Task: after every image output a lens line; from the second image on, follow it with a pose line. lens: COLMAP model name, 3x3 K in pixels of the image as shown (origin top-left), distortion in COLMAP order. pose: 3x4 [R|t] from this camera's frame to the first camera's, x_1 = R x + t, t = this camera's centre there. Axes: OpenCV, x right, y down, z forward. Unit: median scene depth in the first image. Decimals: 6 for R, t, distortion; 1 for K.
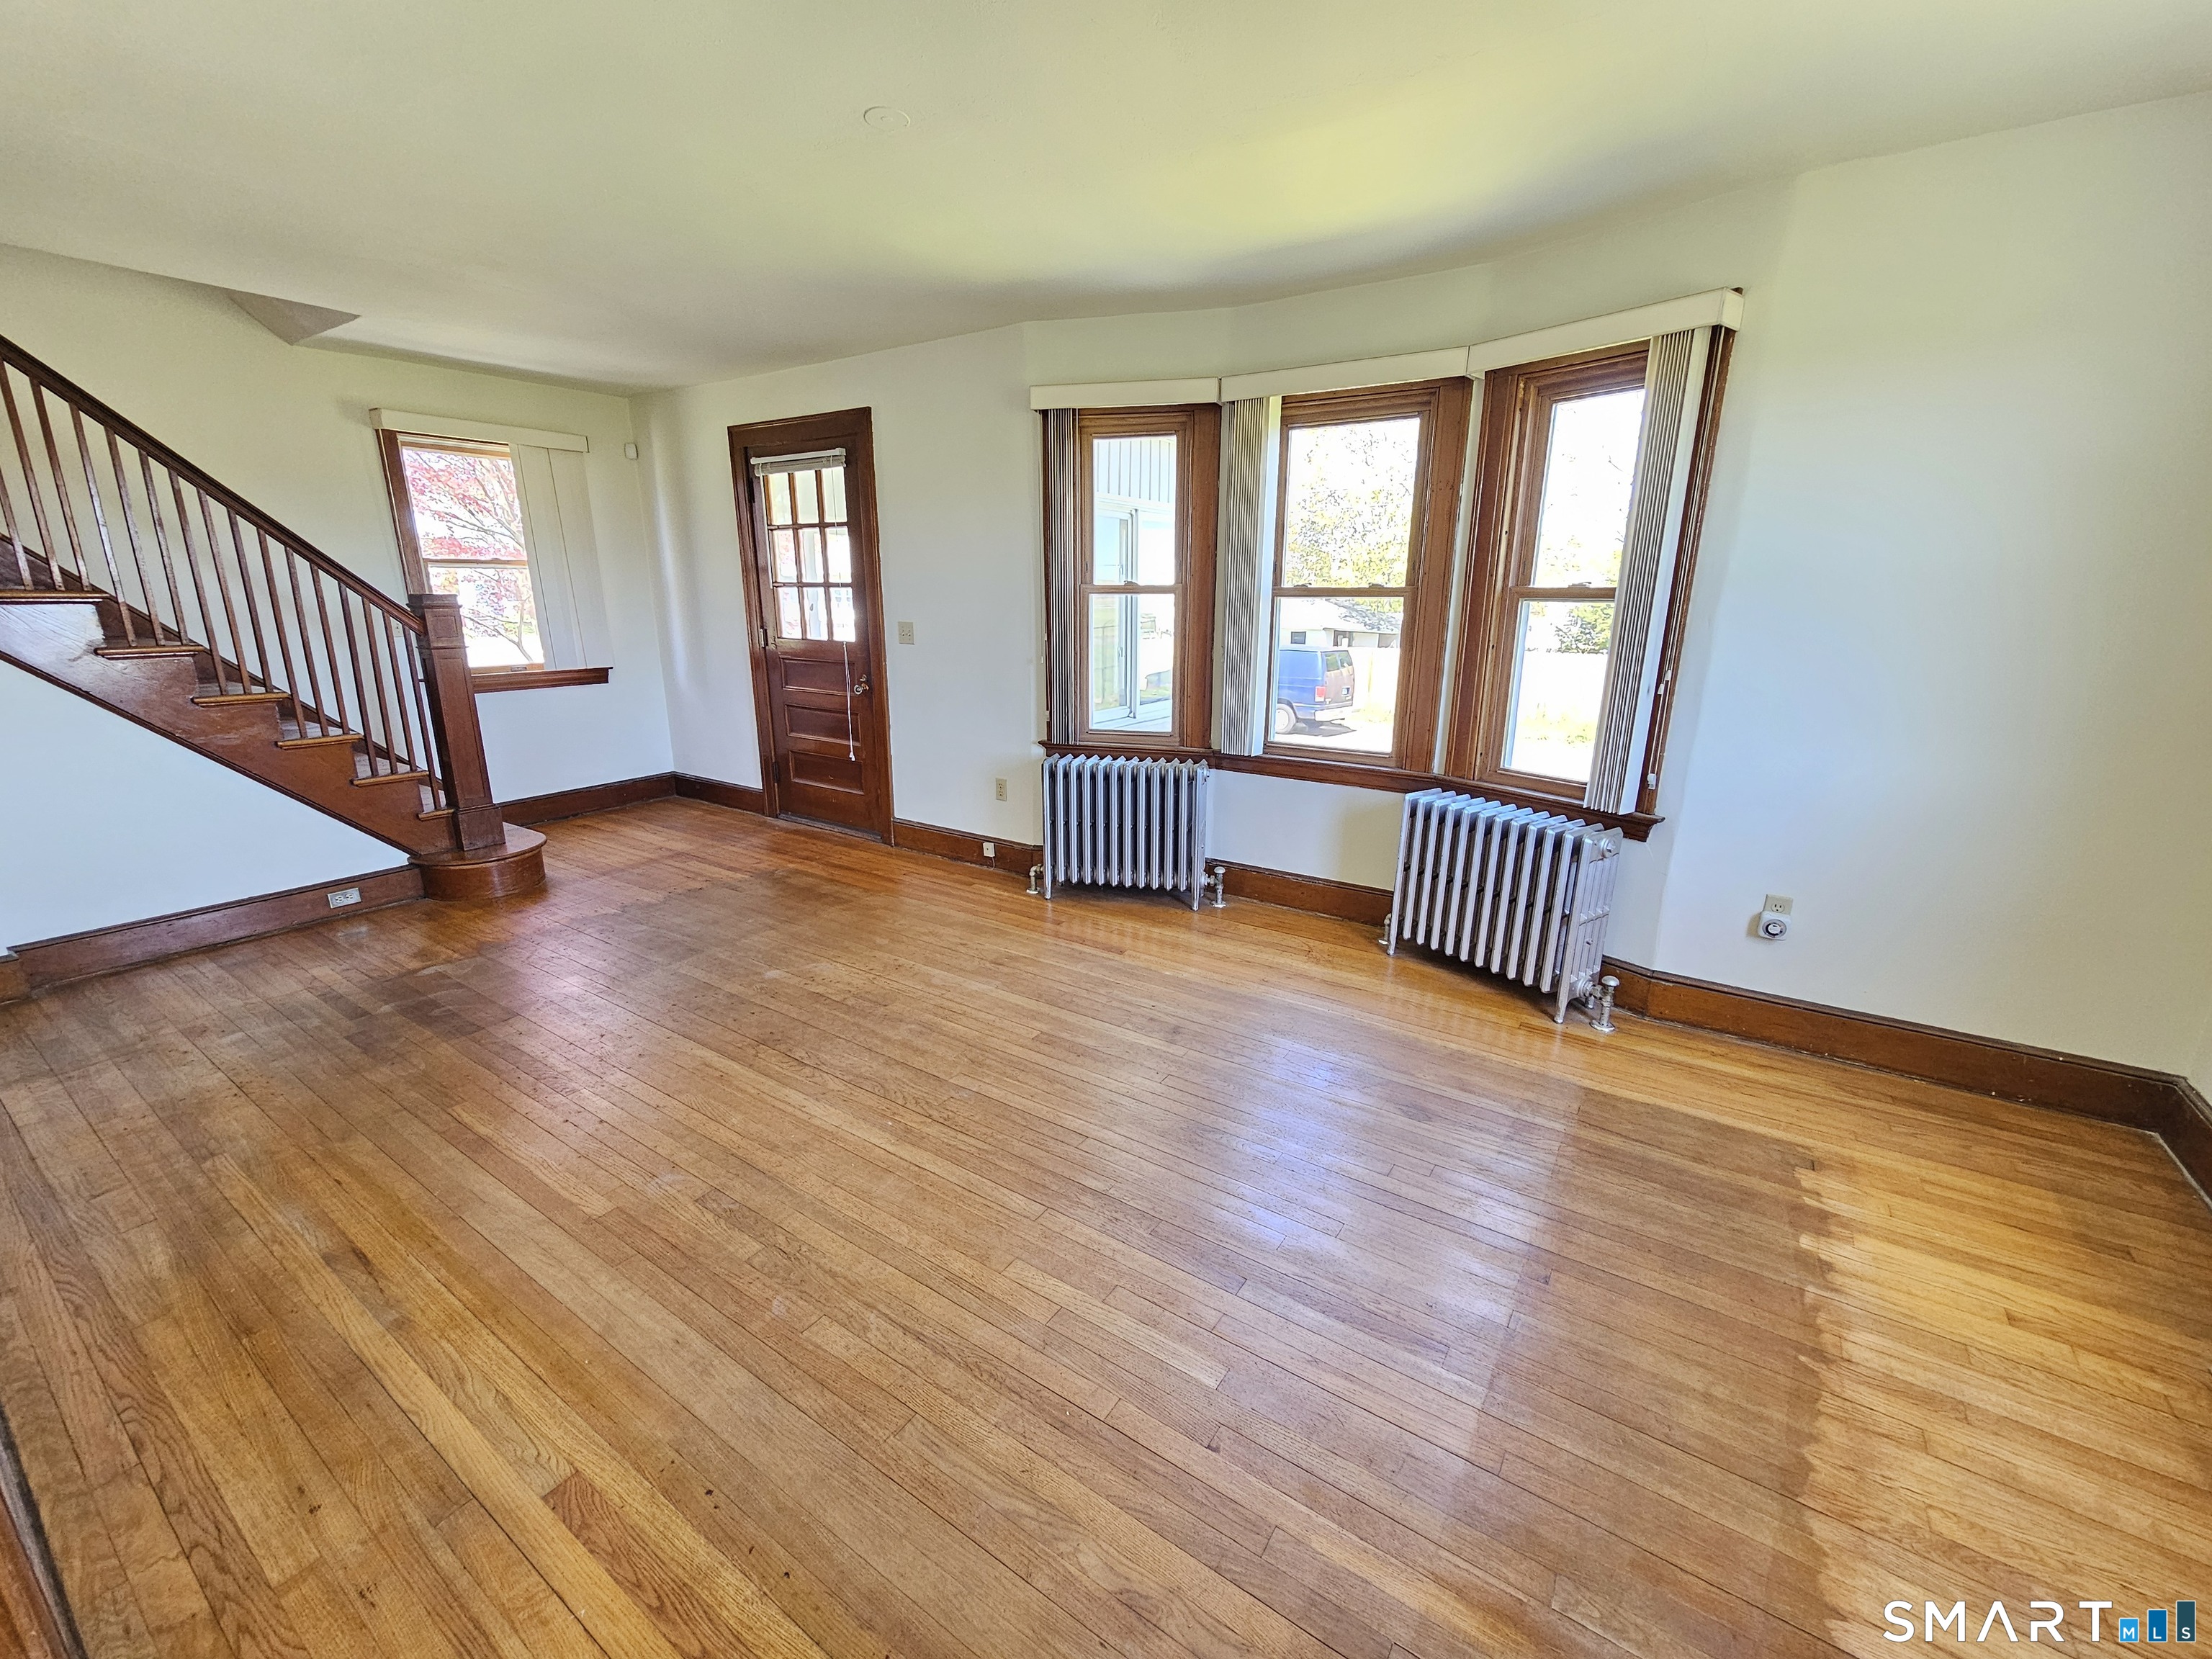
lens RADIAL K [[903.0, 0, 1110.9], [0, 903.0, 839.6], [0, 0, 1]] dist [0.001571, 0.001135]
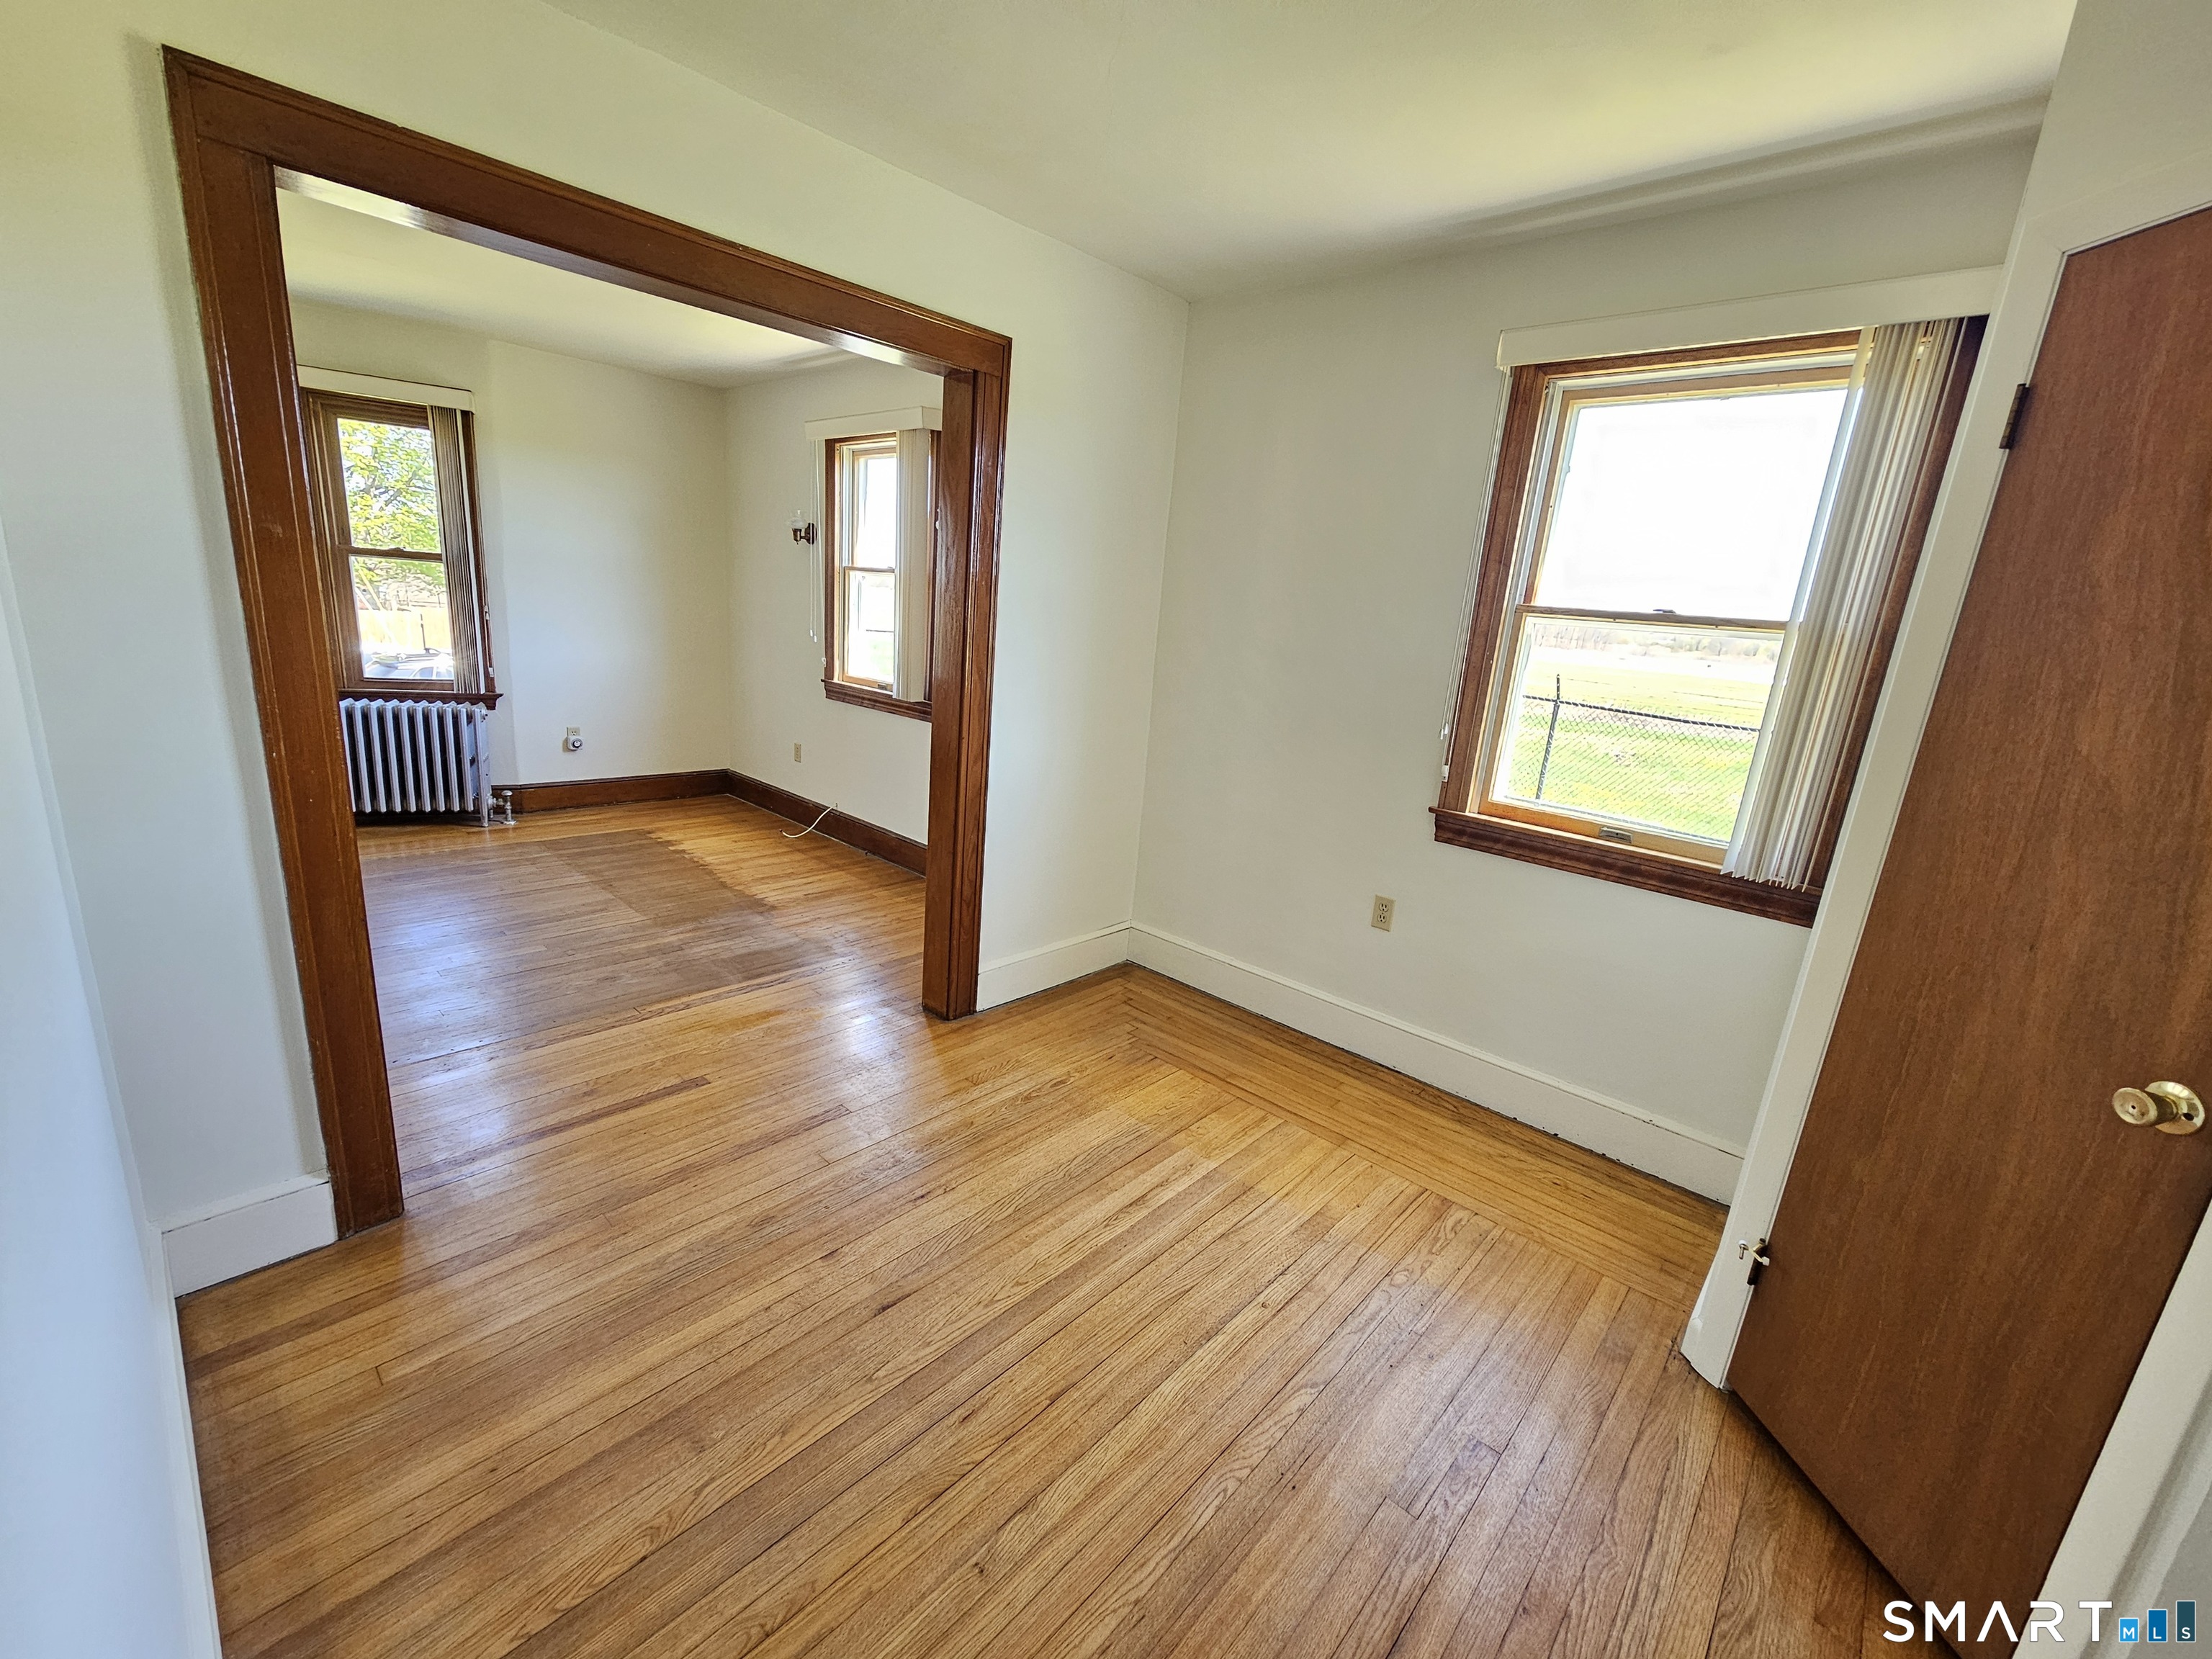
lens RADIAL K [[903.0, 0, 1111.1], [0, 903.0, 837.3], [0, 0, 1]] dist [0.001571, 0.001135]
pose [[0.145154, -0.237353, 0.960517, -1.094975], [0.182734, 0.960530, 0.209741, 0.105496], [-0.972388, 0.145074, 0.182798, -0.461563]]
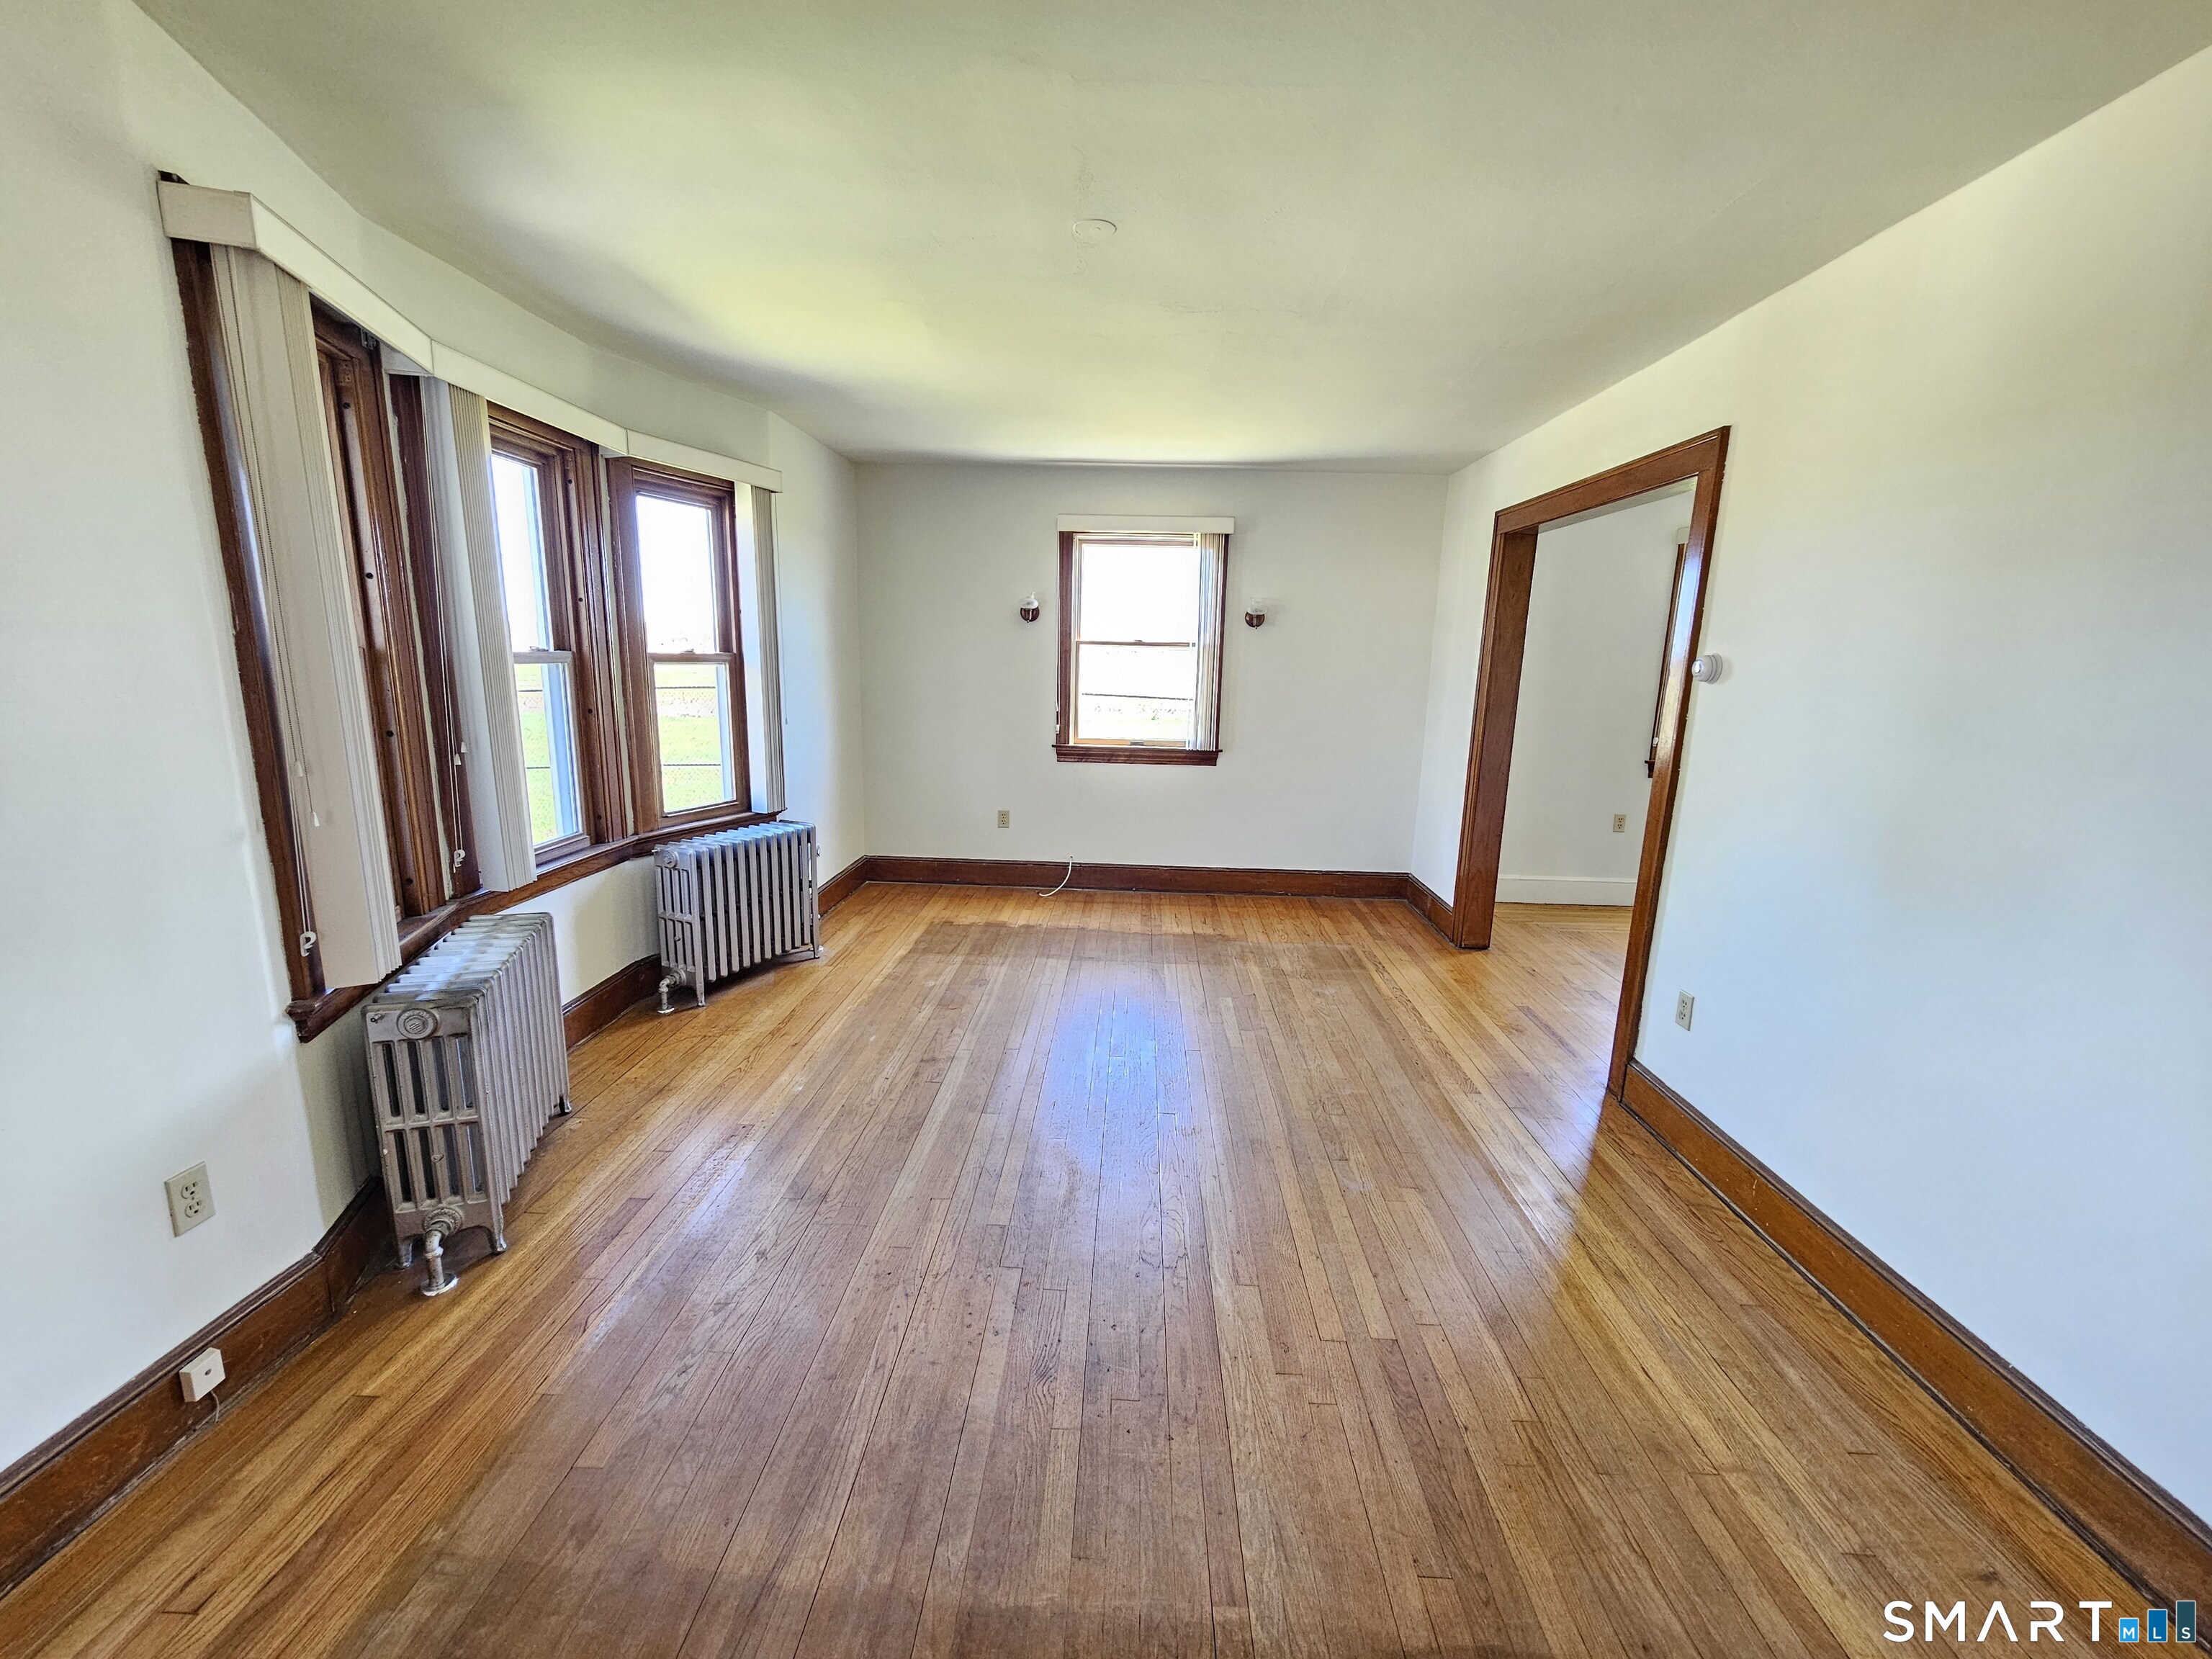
lens RADIAL K [[903.0, 0, 1103.2], [0, 903.0, 831.2], [0, 0, 1]] dist [0.001571, 0.001135]
pose [[-0.523779, -0.179866, 0.832649, -1.078072], [0.201280, 0.923645, 0.326138, -0.431413], [-0.827733, 0.338420, -0.447582, 1.463066]]
